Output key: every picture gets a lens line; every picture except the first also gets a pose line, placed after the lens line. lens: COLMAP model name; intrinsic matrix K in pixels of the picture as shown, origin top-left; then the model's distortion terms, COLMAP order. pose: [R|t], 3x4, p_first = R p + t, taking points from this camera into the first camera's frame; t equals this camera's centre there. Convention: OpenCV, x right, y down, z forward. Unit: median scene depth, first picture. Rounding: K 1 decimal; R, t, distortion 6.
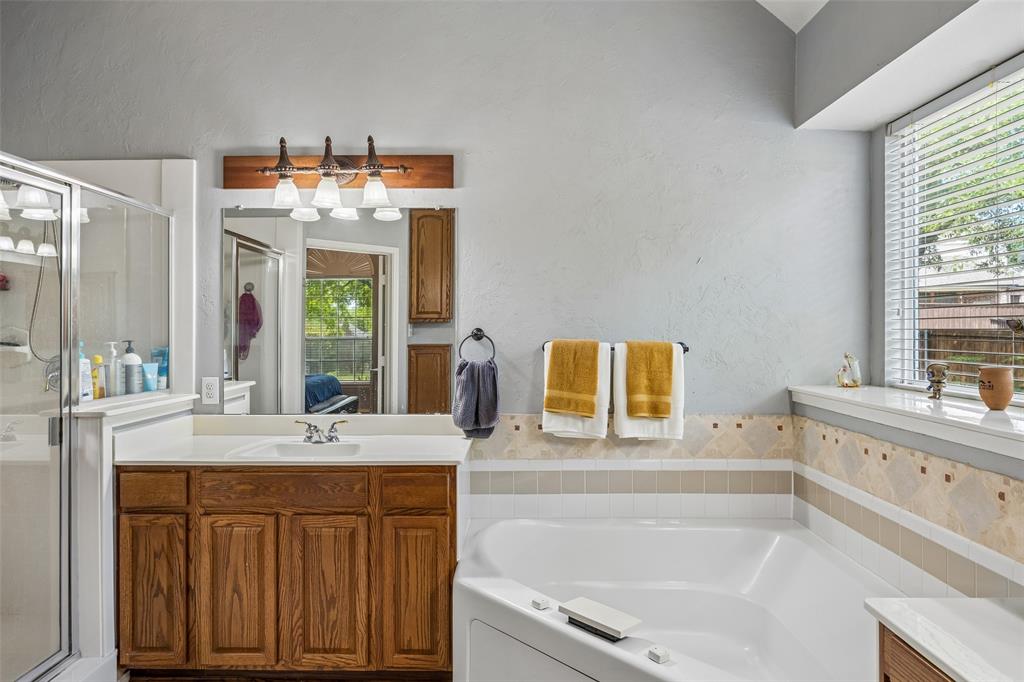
lens RADIAL K [[610.7, 0, 516.1], [0, 610.7, 331.8], [0, 0, 1]] dist [-0.012571, 0.005566]
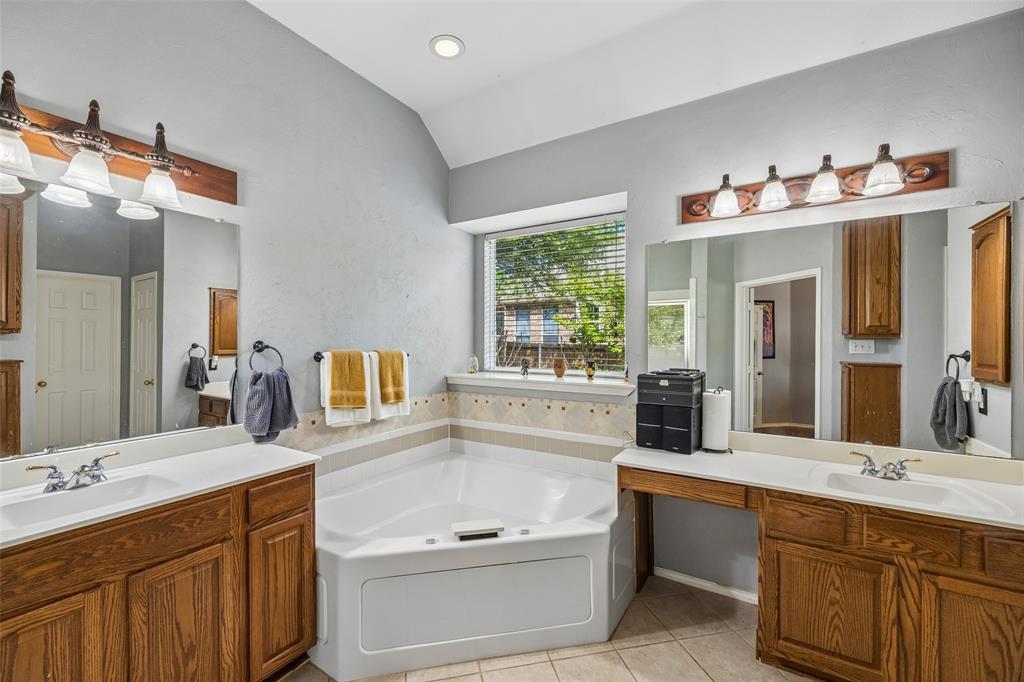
lens RADIAL K [[425.2, 0, 503.9], [0, 425.2, 344.3], [0, 0, 1]] dist [-0.004917, 0.000450]
pose [[0.522647, -0.007886, 0.852512, -0.499375], [0.001365, 0.999964, 0.008414, -0.005789], [-0.852548, -0.003234, 0.522639, 0.251239]]
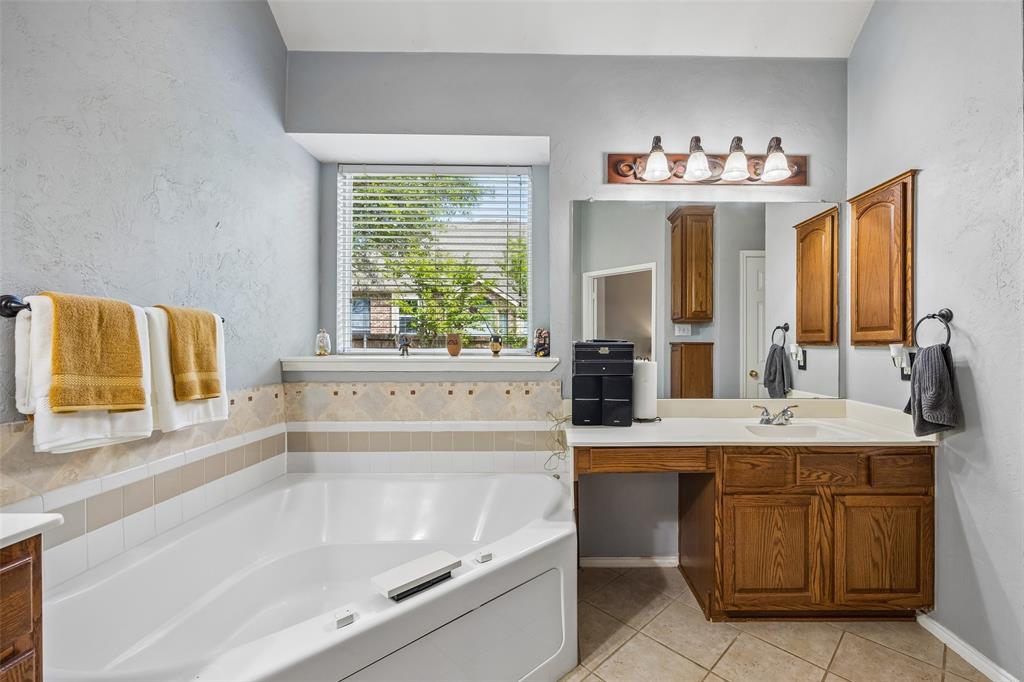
lens RADIAL K [[425.2, 0, 563.4], [0, 425.2, 343.6], [0, 0, 1]] dist [-0.004917, 0.000450]
pose [[-0.038224, -0.004265, 0.999260, -0.372317], [0.002518, 0.999987, 0.004365, 0.062904], [-0.999266, 0.002683, -0.038213, 0.526193]]
